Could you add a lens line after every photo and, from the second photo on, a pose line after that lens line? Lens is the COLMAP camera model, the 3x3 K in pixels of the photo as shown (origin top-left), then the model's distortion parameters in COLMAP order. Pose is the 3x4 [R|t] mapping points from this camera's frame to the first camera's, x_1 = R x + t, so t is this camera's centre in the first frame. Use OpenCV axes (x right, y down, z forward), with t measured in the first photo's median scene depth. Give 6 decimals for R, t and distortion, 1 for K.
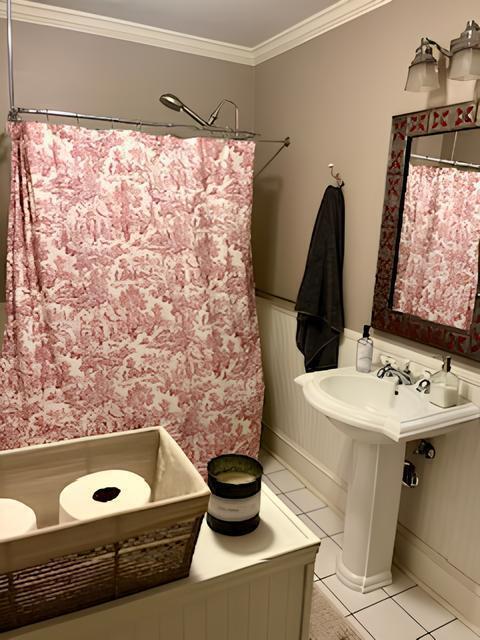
lens RADIAL K [[499.9, 0, 240.0], [0, 499.9, 320.0], [0, 0, 1]] dist [0.068269, 0.000260]
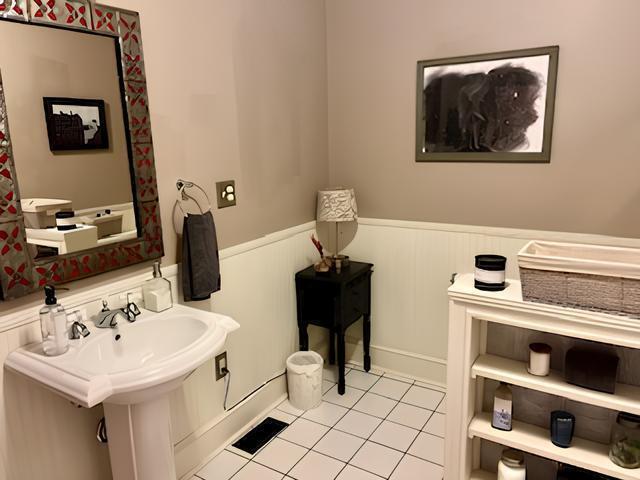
lens RADIAL K [[499.9, 0, 320.0], [0, 499.9, 240.0], [0, 0, 1]] dist [0.068269, 0.000260]
pose [[-0.511817, -0.225362, 0.829009, -0.592689], [0.190820, 0.911052, 0.365475, -0.278446], [-0.837634, 0.345248, -0.423288, 1.121460]]
